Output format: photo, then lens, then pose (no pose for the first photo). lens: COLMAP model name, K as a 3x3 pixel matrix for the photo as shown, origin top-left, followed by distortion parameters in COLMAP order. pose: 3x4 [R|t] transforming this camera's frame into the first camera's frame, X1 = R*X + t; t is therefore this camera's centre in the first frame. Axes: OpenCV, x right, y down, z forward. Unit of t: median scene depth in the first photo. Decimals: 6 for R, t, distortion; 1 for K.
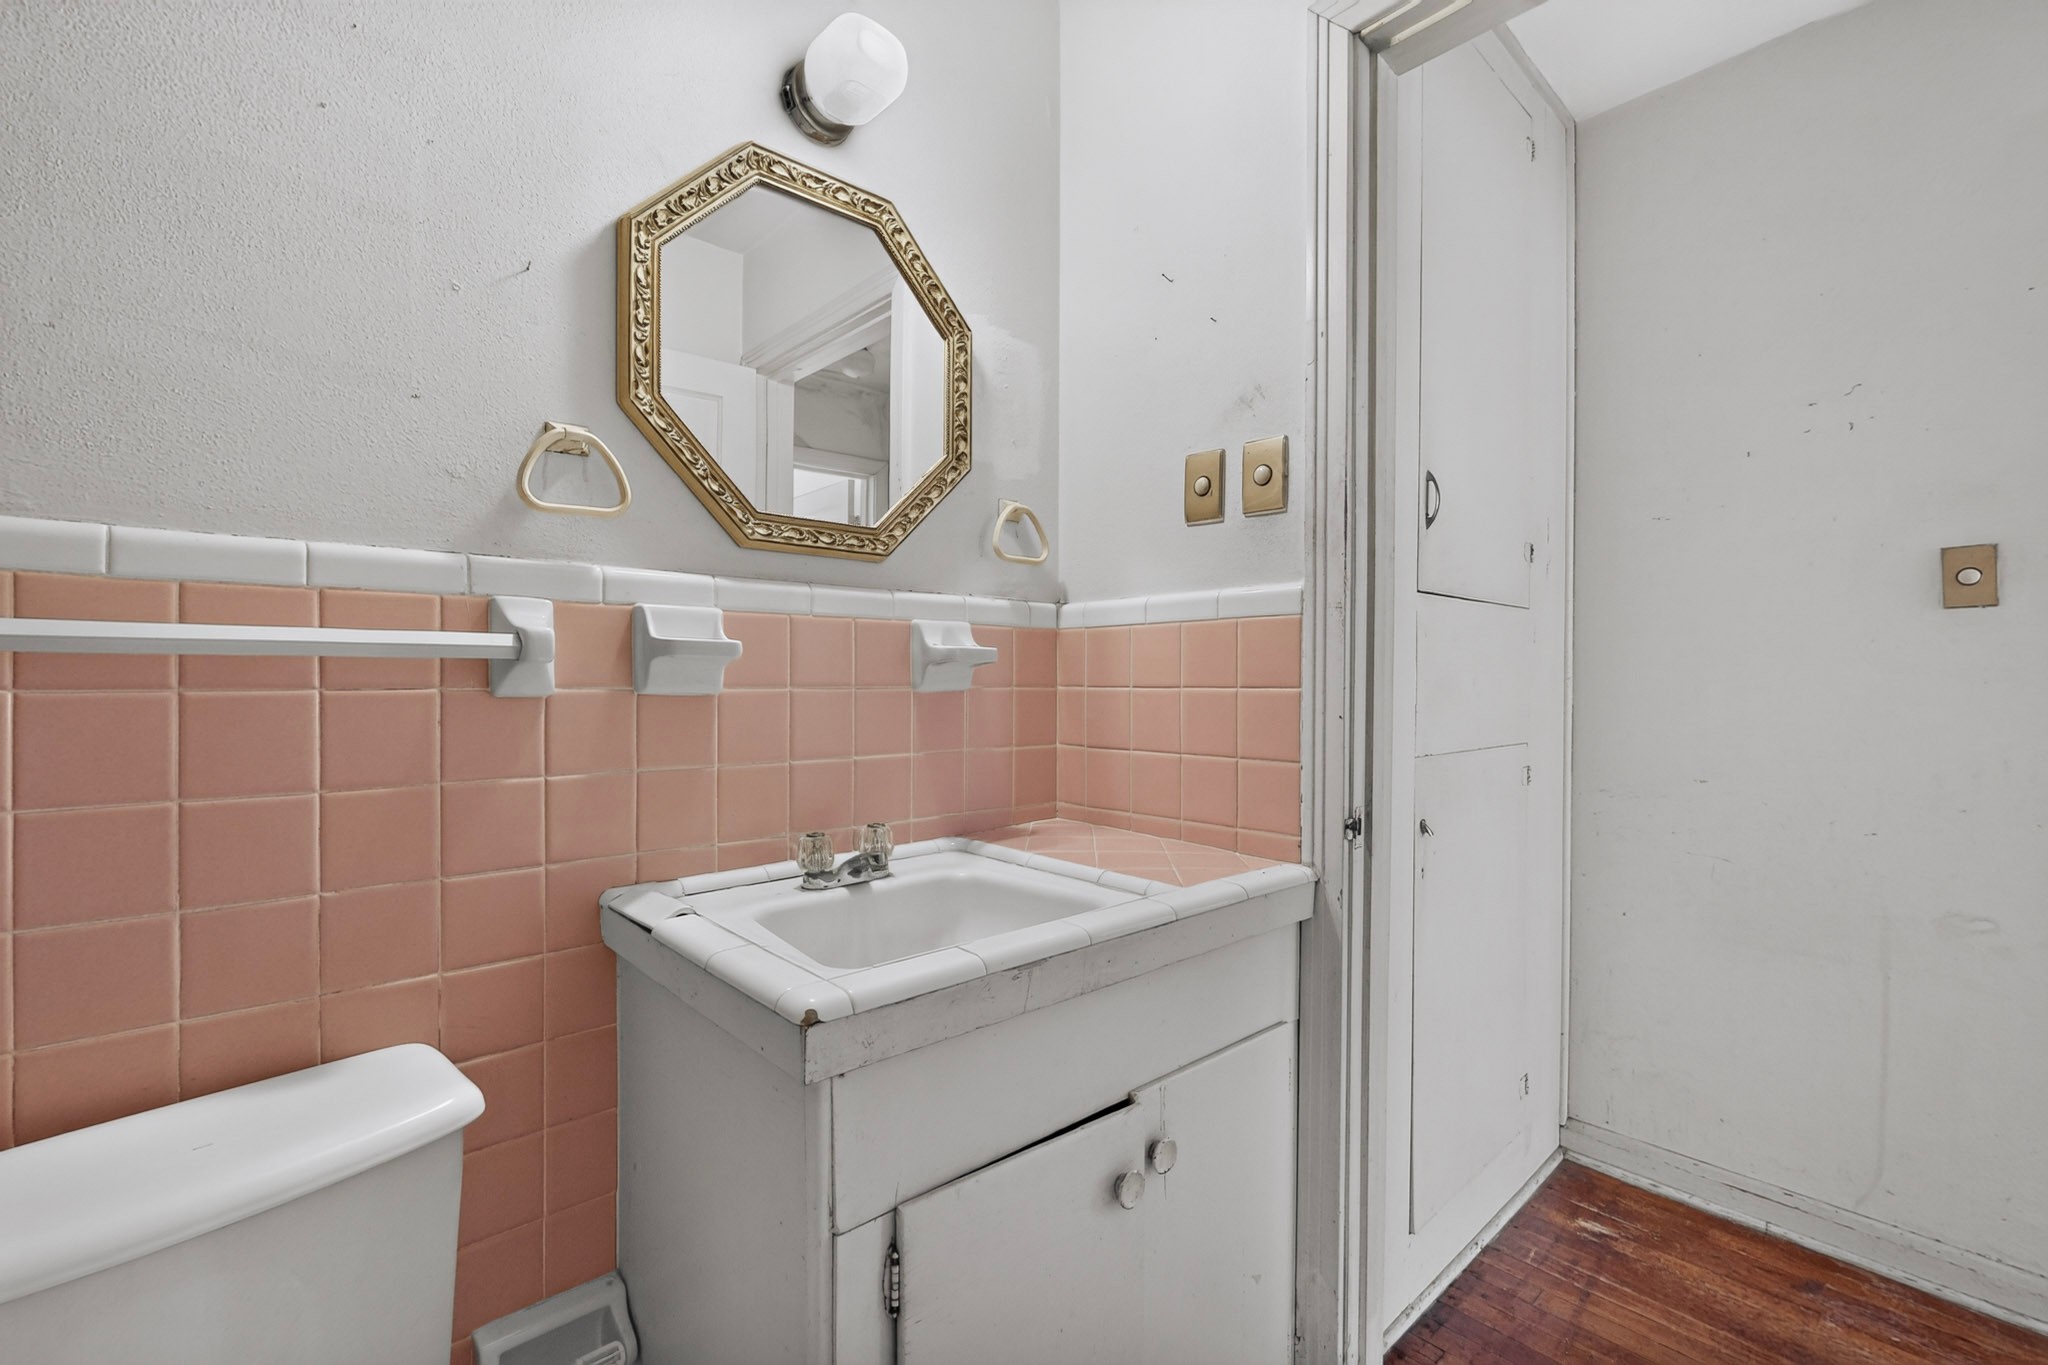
lens RADIAL K [[892.5, 0, 1019.1], [0, 892.5, 693.8], [0, 0, 1]] dist [0.001869, 0.000161]
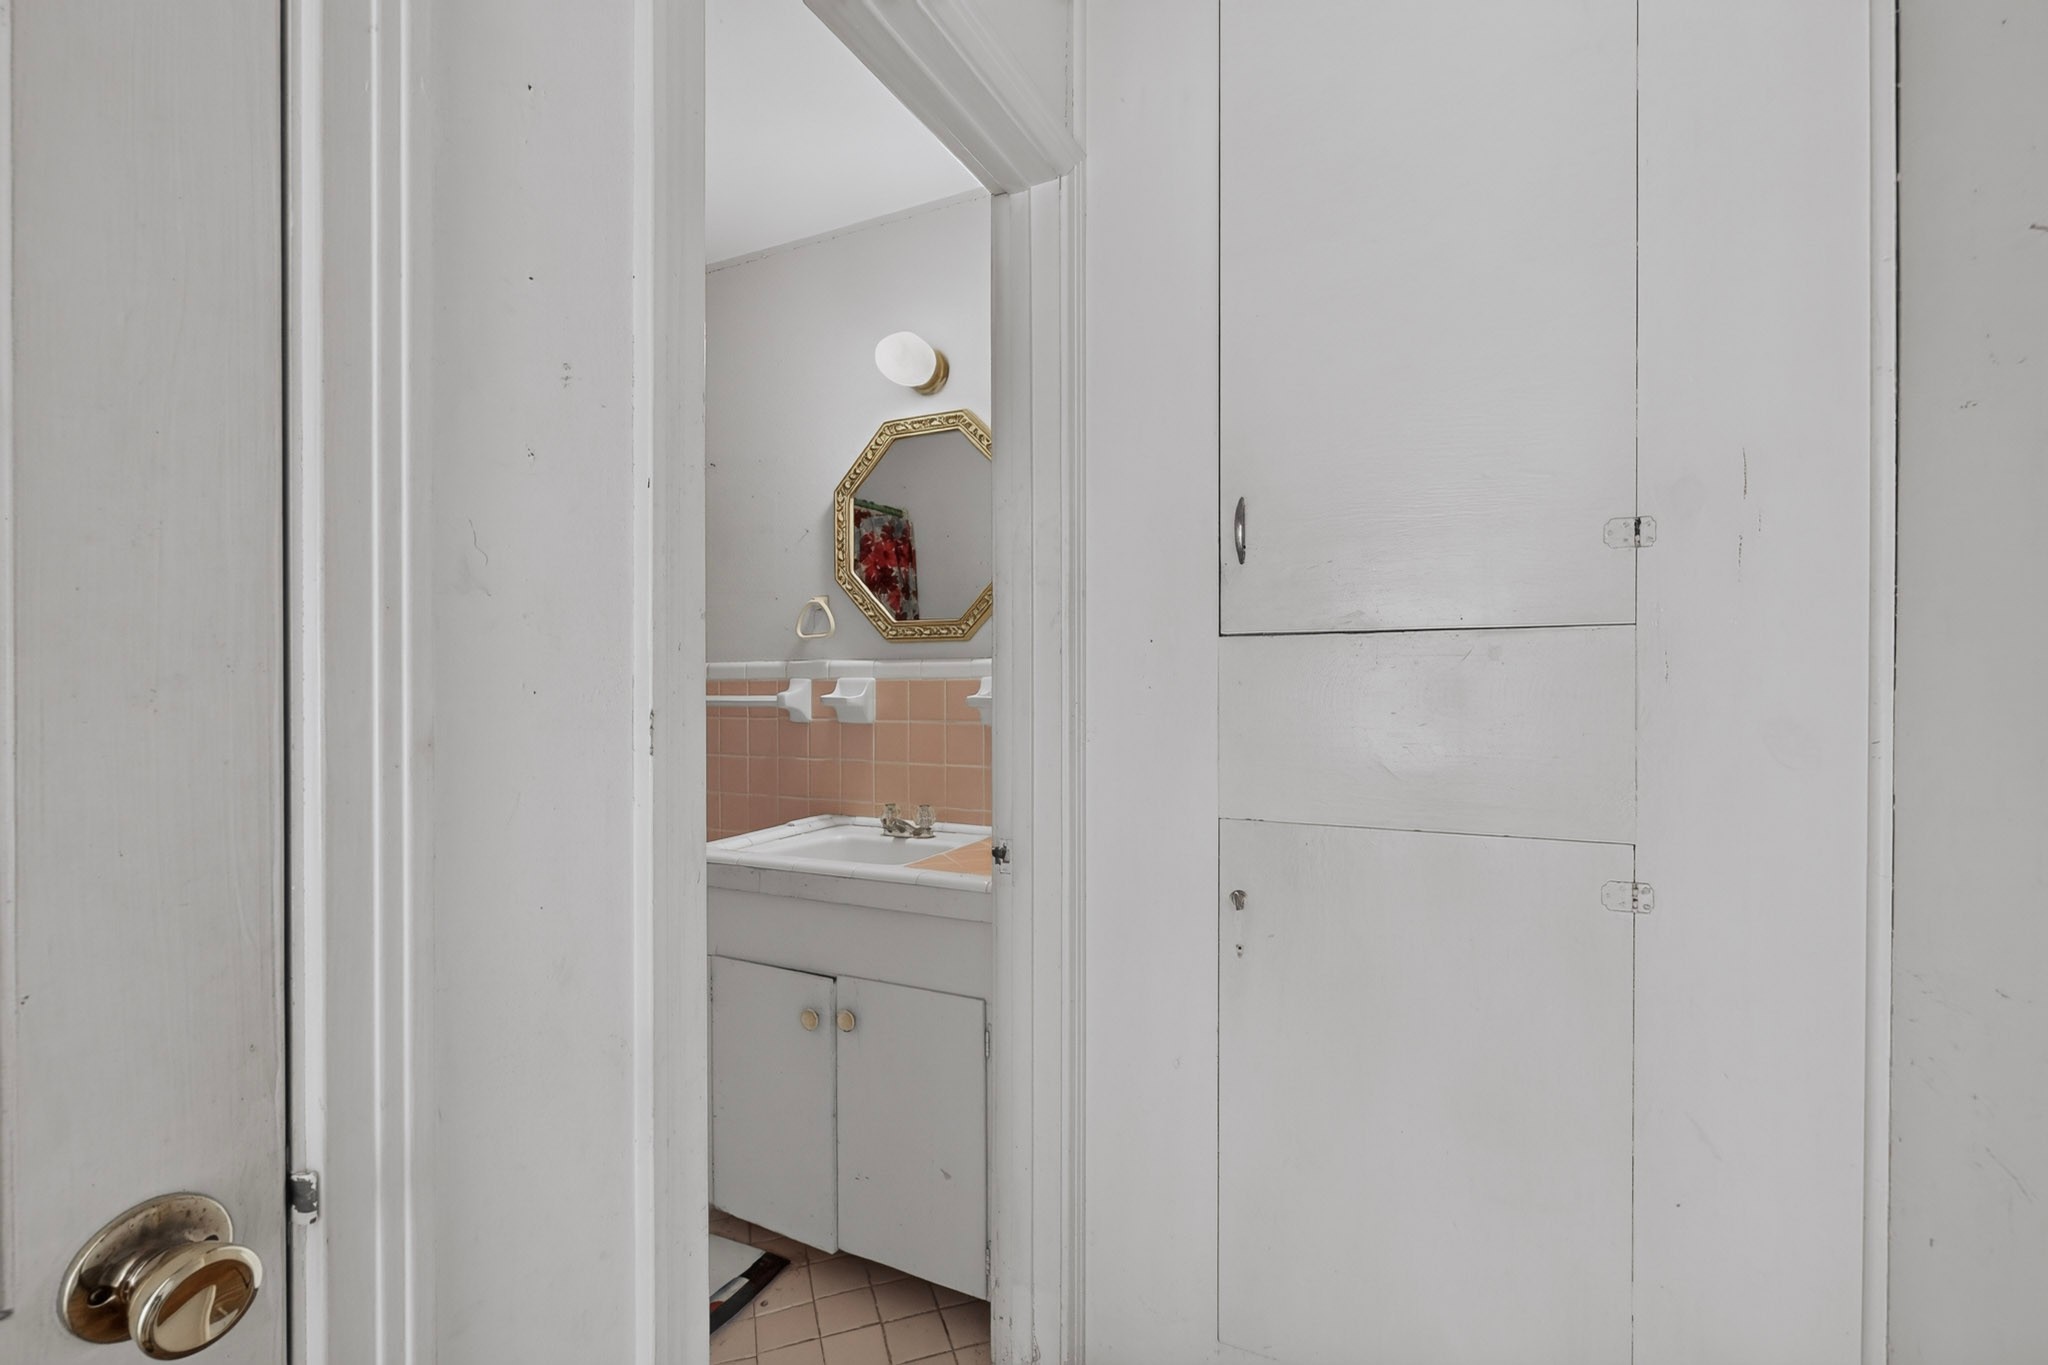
lens RADIAL K [[892.5, 0, 1028.4], [0, 892.5, 692.5], [0, 0, 1]] dist [0.001869, 0.000161]
pose [[0.367976, 0.004608, -0.929824, 1.639143], [-0.007747, 0.999968, 0.001889, -0.075700], [0.929803, 0.006508, 0.368000, 0.653438]]
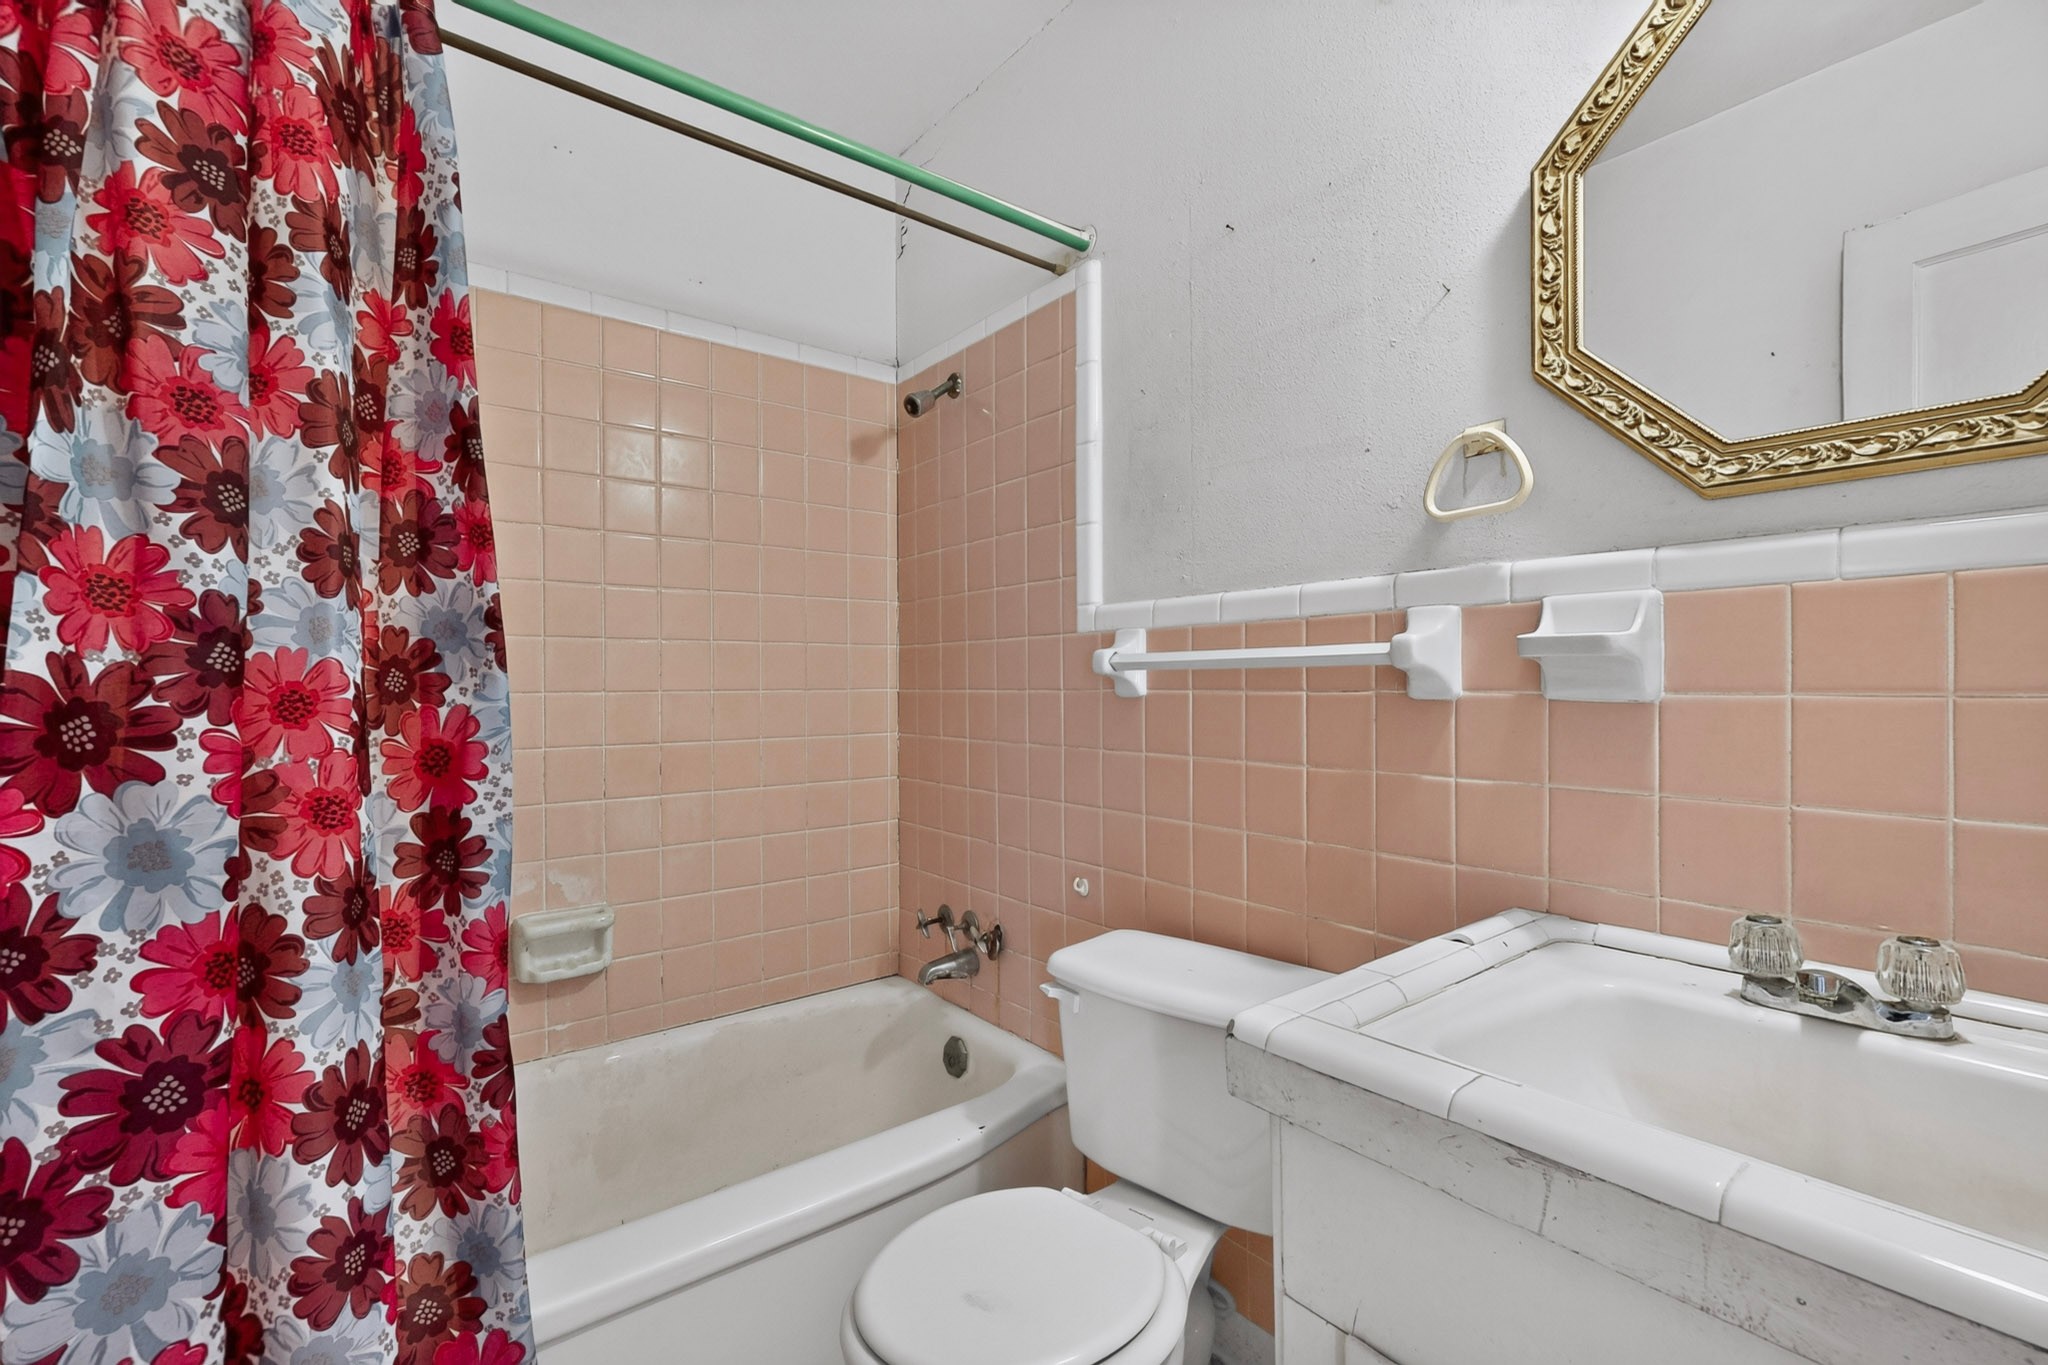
lens RADIAL K [[892.5, 0, 1012.9], [0, 892.5, 690.9], [0, 0, 1]] dist [0.001869, 0.000161]
pose [[-0.077551, 0.008346, -0.996953, 0.504221], [-0.007166, 0.999934, 0.008928, -0.012054], [0.996963, 0.007836, -0.077486, 0.544097]]
